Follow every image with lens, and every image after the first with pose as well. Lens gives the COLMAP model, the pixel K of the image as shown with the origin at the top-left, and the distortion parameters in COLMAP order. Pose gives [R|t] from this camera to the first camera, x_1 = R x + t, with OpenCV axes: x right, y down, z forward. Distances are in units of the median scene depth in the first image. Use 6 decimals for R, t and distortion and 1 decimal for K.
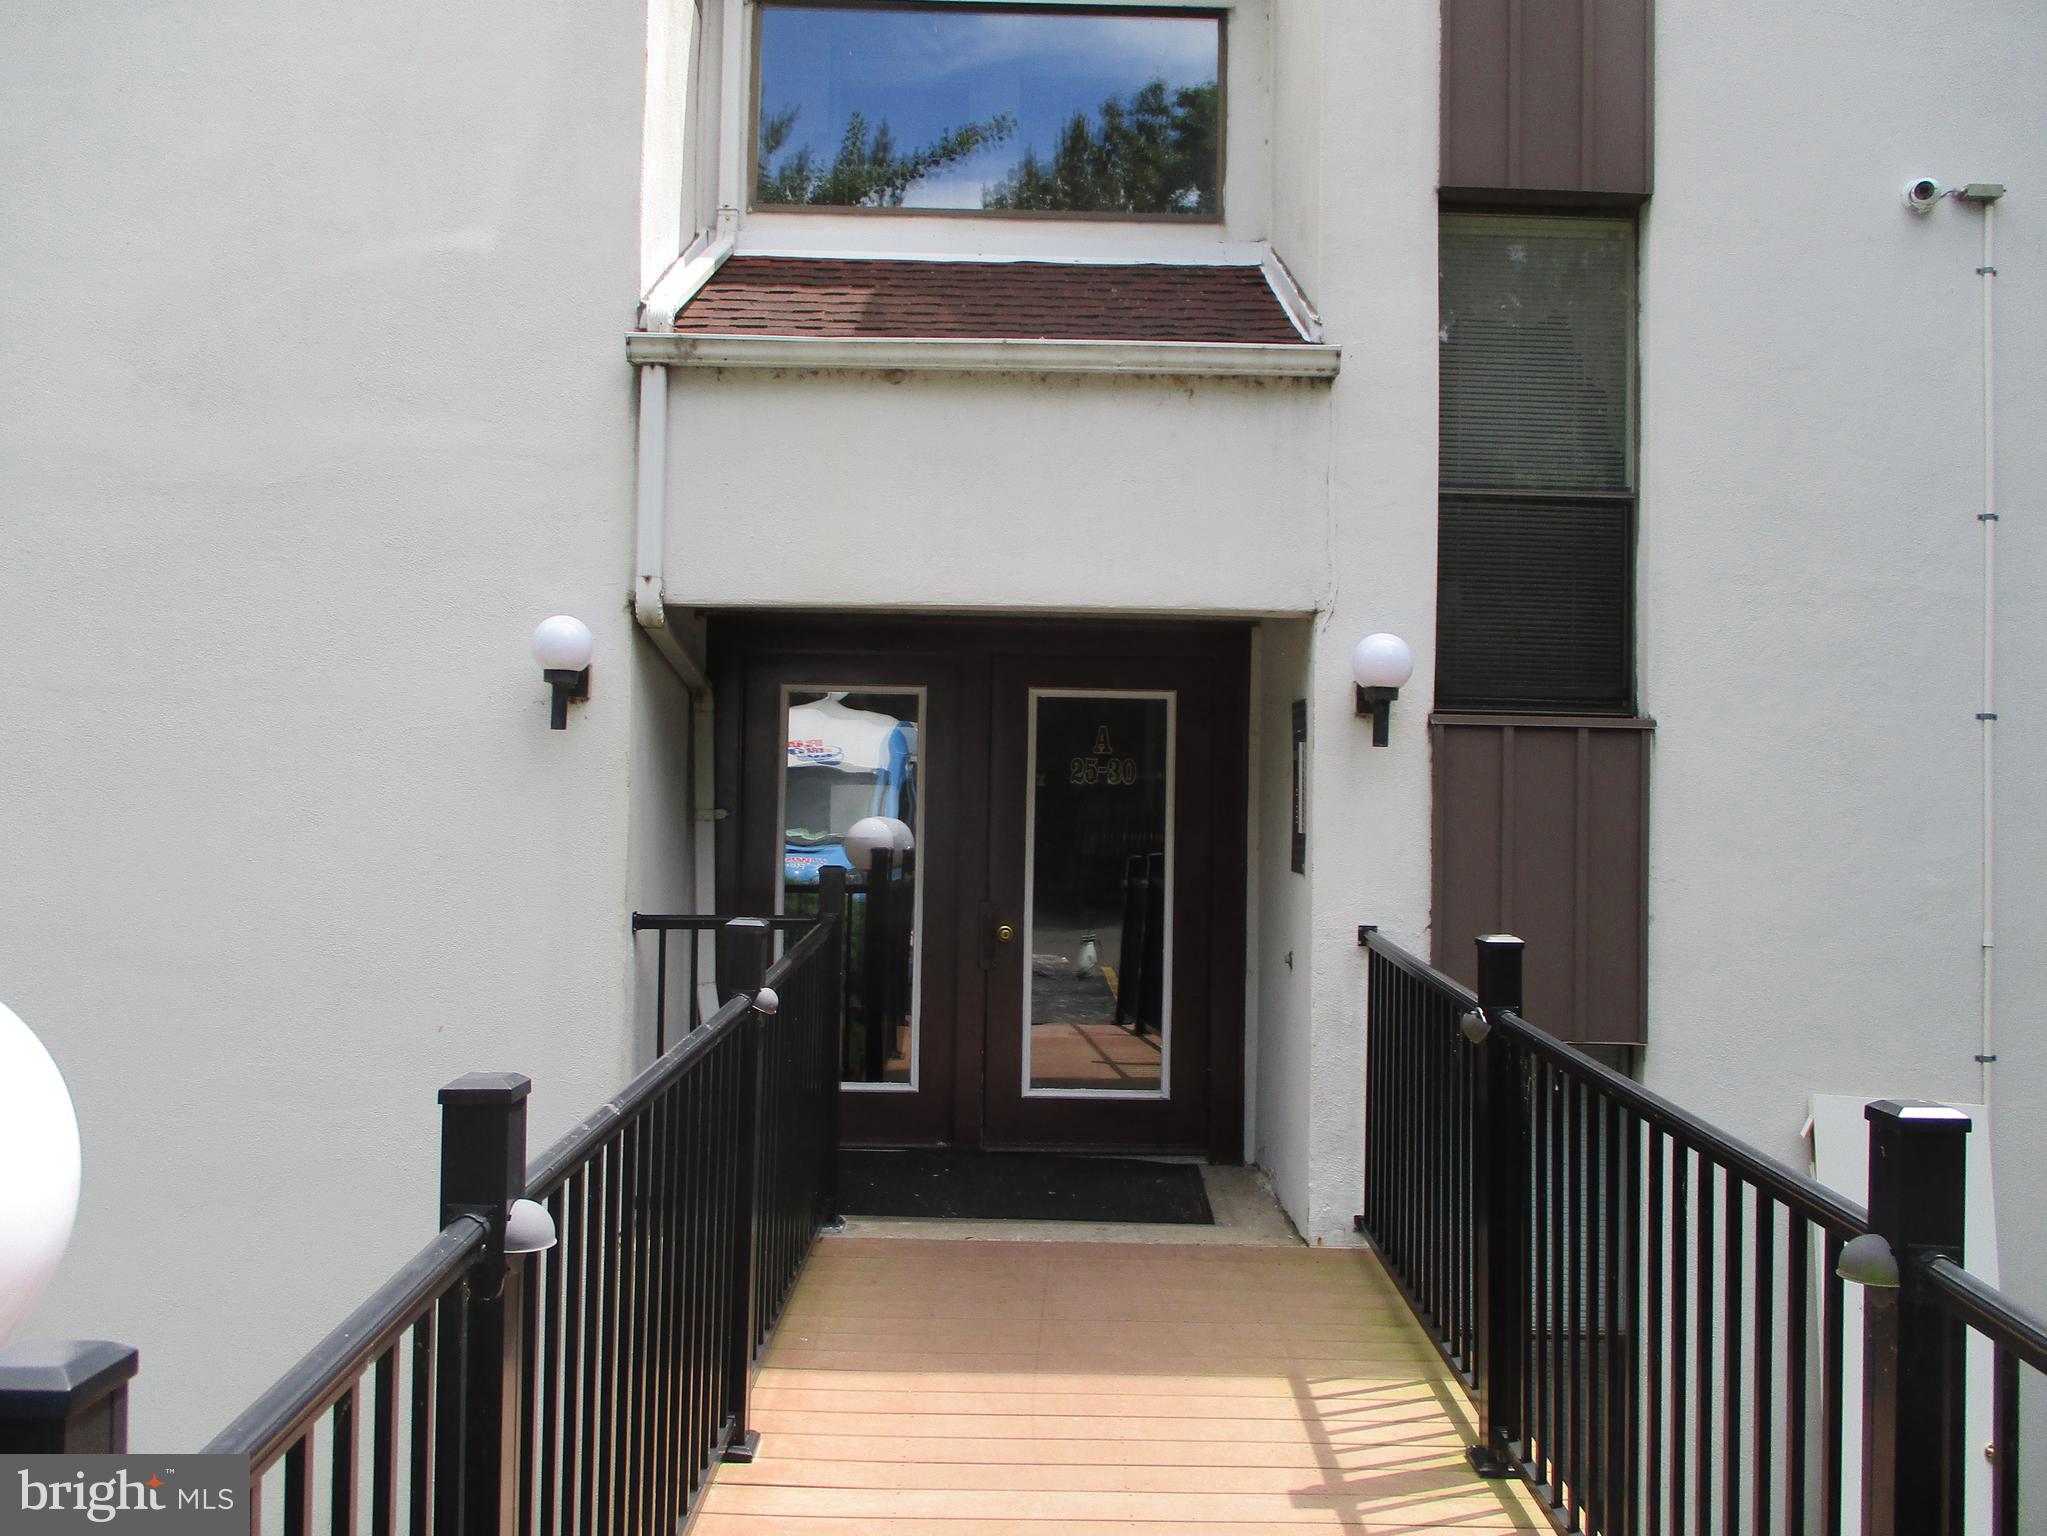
lens RADIAL K [[1719.9, 0, 1025.6], [0, 1719.9, 728.4], [0, 0, 1]] dist [-0.023446, 0.003962]
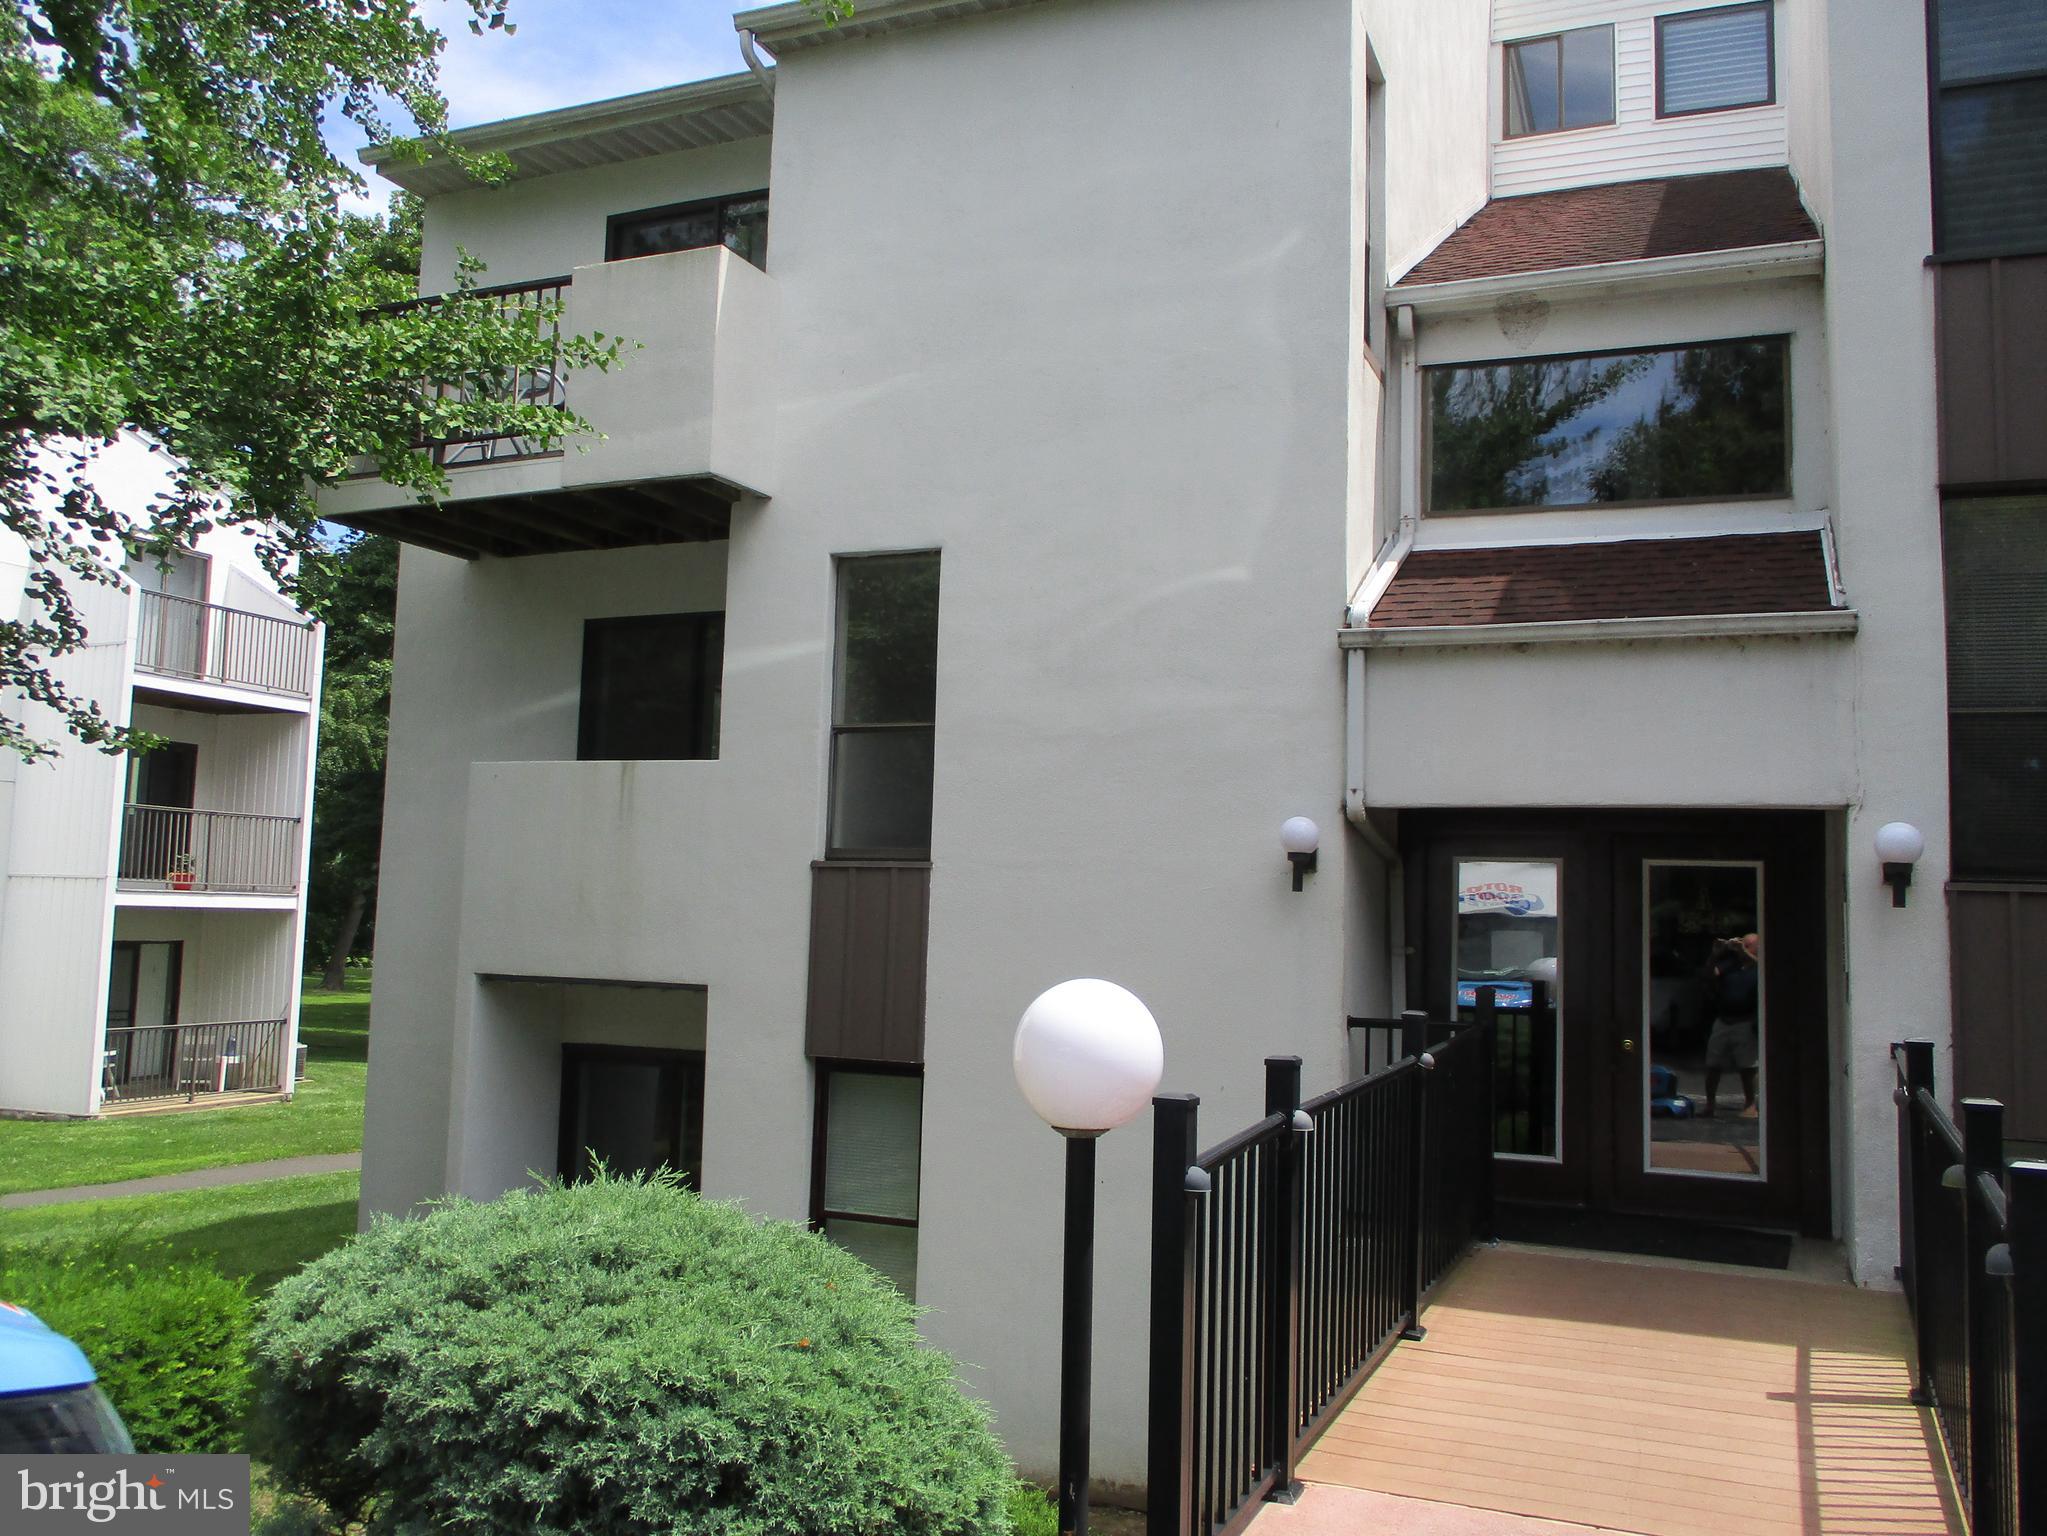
lens RADIAL K [[1719.9, 0, 1025.6], [0, 1719.9, 728.4], [0, 0, 1]] dist [-0.023446, 0.003962]
pose [[0.917278, -0.031358, -0.397010, 0.111515], [-0.001419, 0.996631, -0.081999, -0.017640], [0.398244, 0.075779, 0.914144, -0.479121]]
